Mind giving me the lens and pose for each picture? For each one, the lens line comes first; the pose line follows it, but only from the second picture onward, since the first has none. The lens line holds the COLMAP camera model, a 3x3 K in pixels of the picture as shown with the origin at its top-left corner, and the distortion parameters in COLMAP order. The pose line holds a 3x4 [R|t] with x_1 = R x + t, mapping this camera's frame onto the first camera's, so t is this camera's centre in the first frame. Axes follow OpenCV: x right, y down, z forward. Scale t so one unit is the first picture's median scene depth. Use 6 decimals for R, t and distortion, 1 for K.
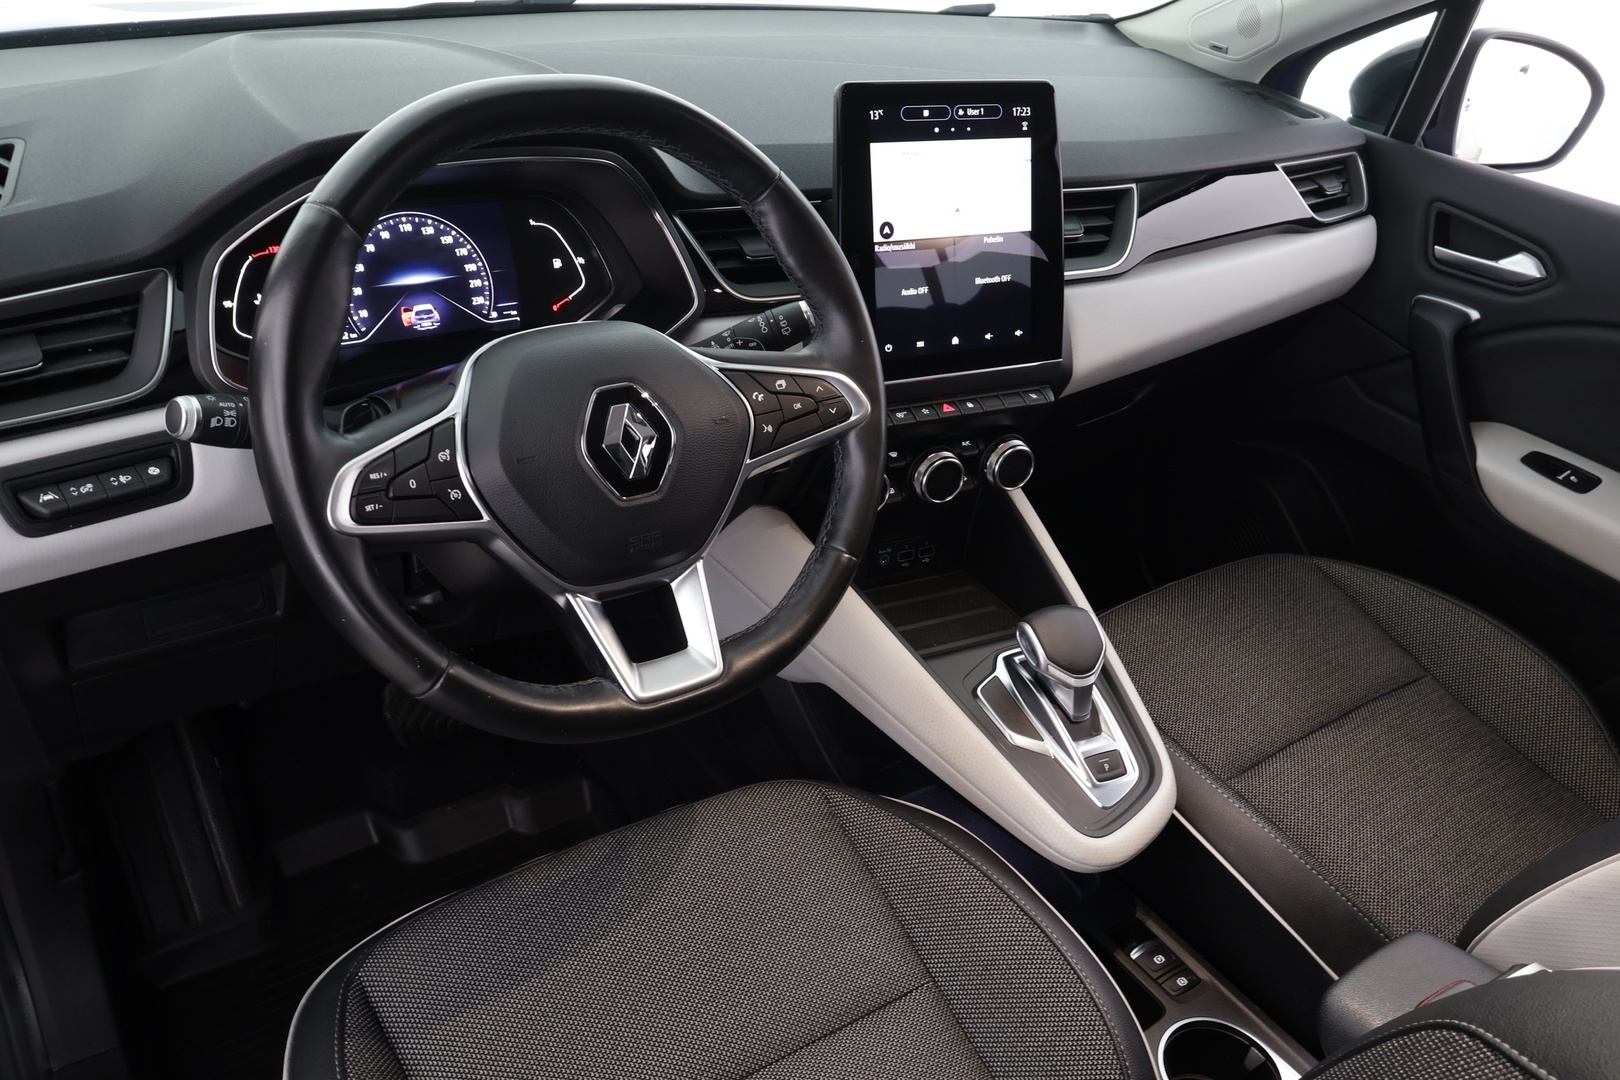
lens RADIAL K [[1280.1, 0, 810.0], [0, 1280.1, 540.0], [0, 0, 1]] dist [0.038433, -0.104158]
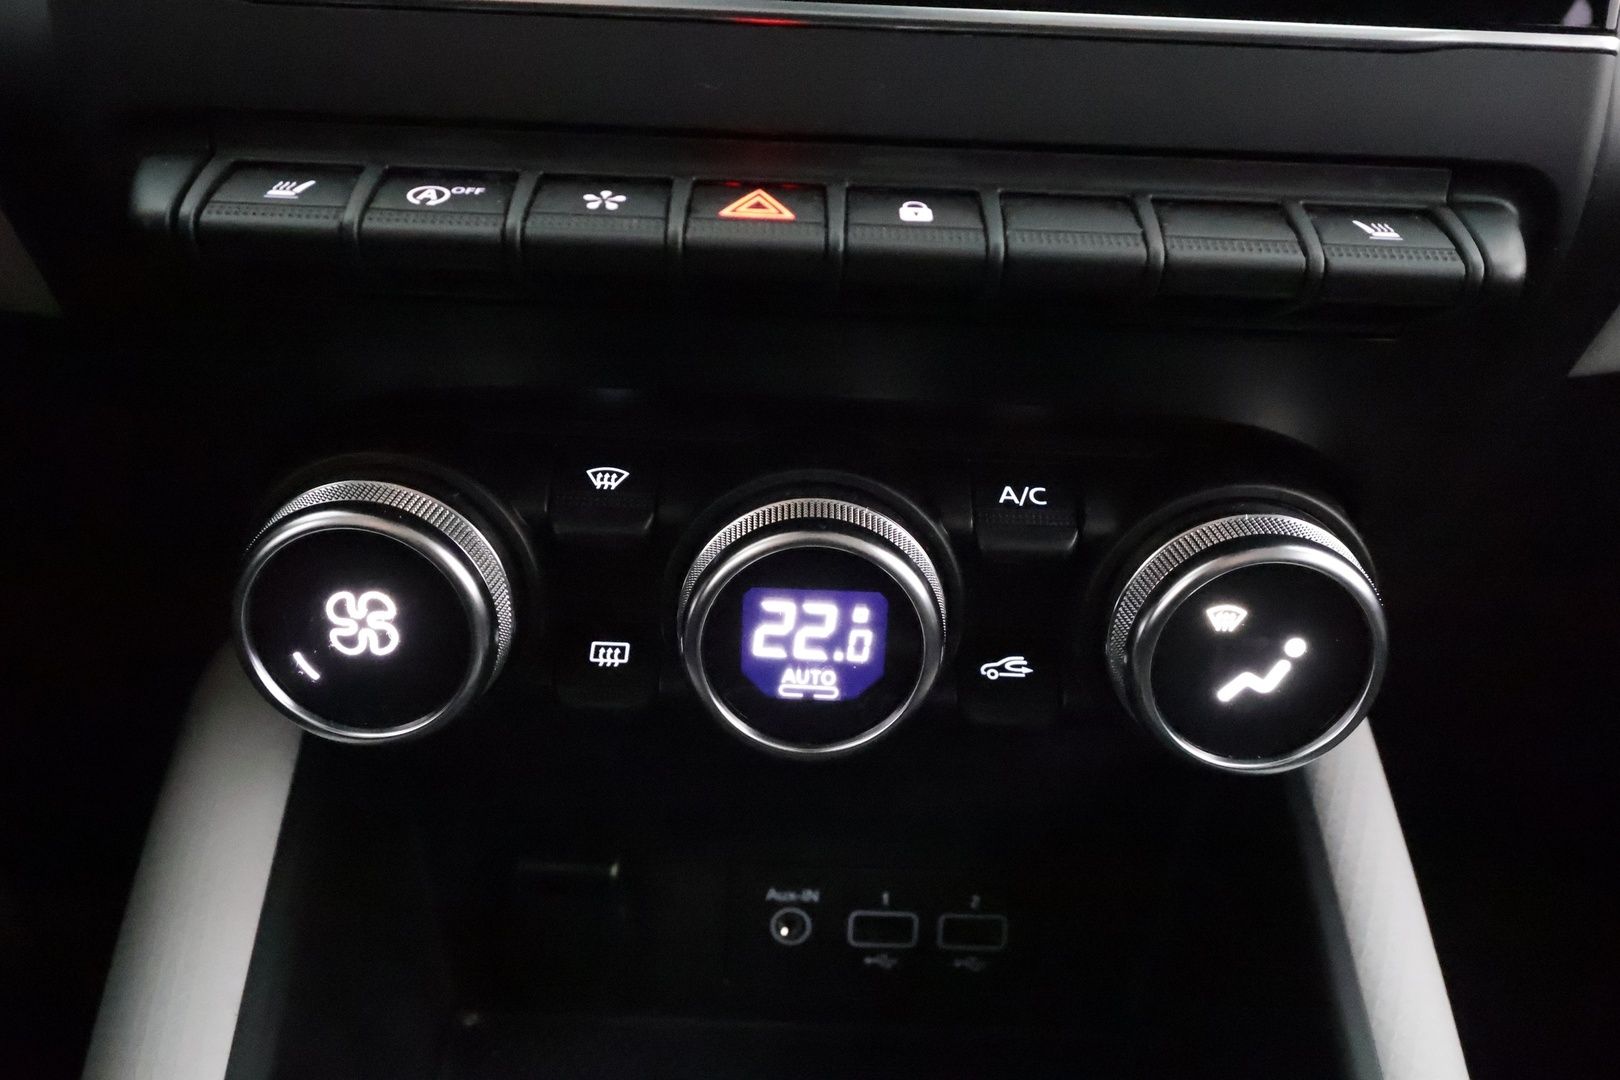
lens RADIAL K [[1280.1, 0, 810.0], [0, 1280.1, 540.0], [0, 0, 1]] dist [0.038433, -0.104158]
pose [[0.890814, 0.139717, -0.432352, 0.201724], [-0.196769, 0.976318, -0.089918, -0.048701], [0.409551, 0.165173, 0.897210, 0.899587]]
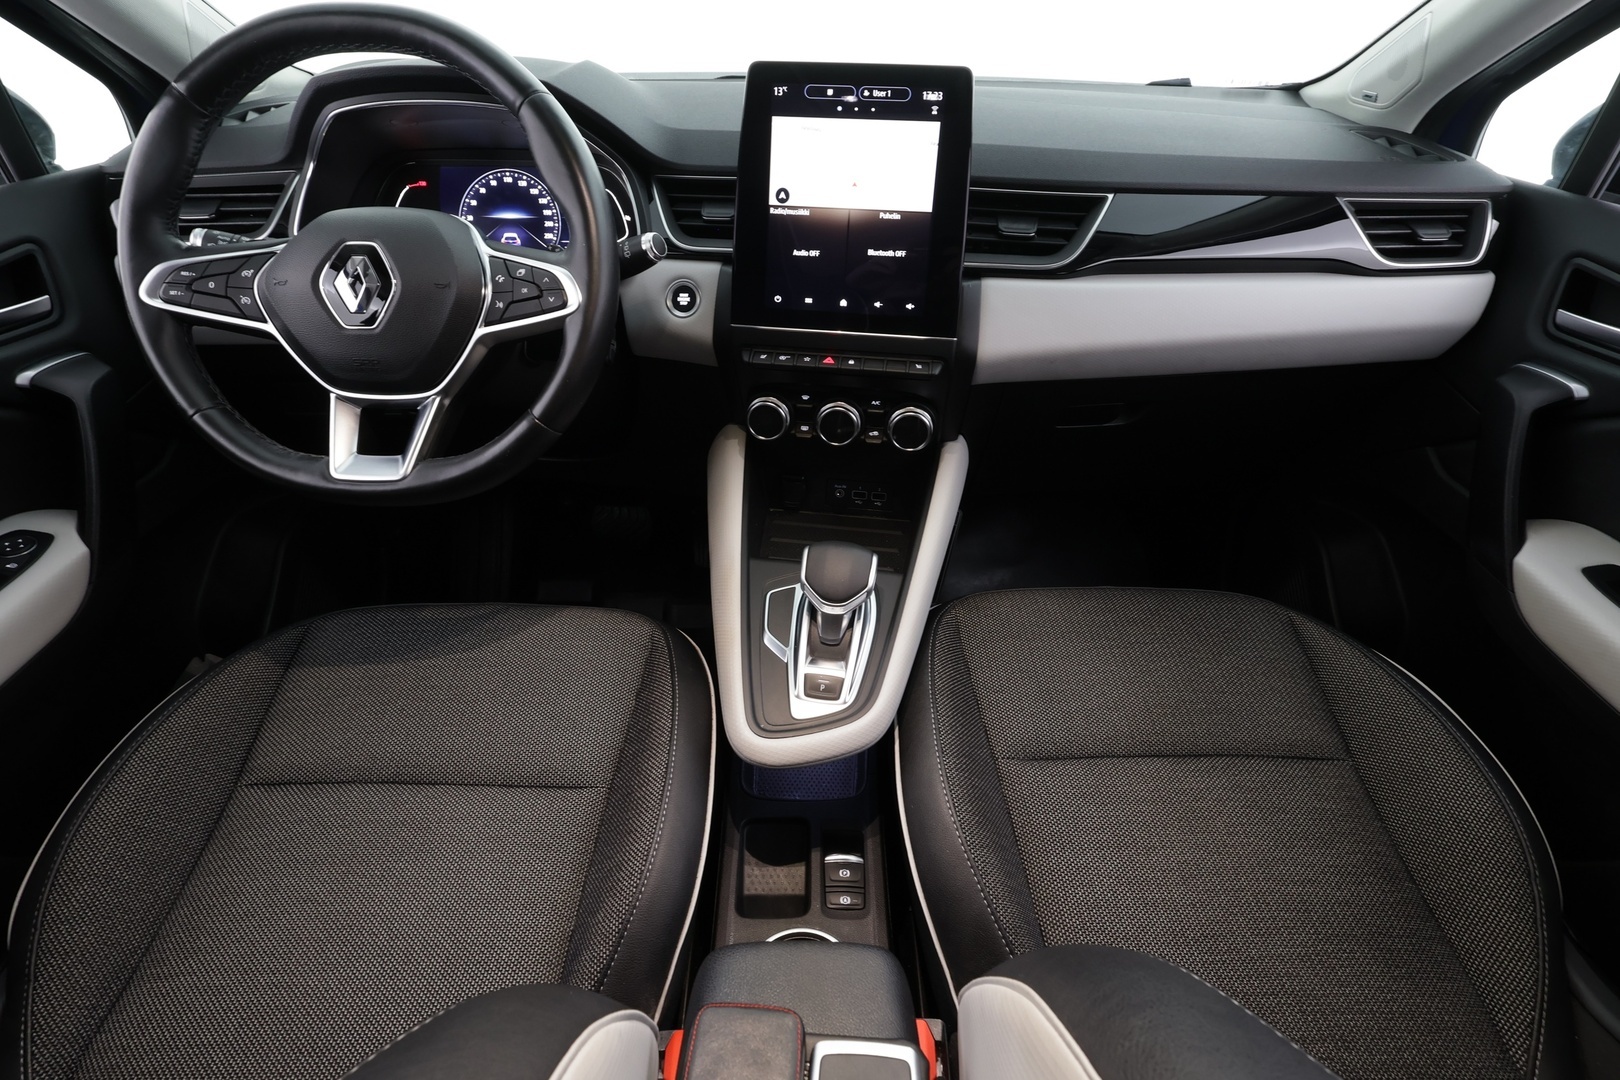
lens RADIAL K [[756.8, 0, 810.0], [0, 756.8, 540.0], [0, 0, 1]] dist [-0.000348, -0.000330]
pose [[0.817346, 0.260831, -0.513724, 0.517682], [-0.242801, 0.964547, 0.103424, -0.012113], [0.522487, 0.040200, 0.851699, 0.423623]]
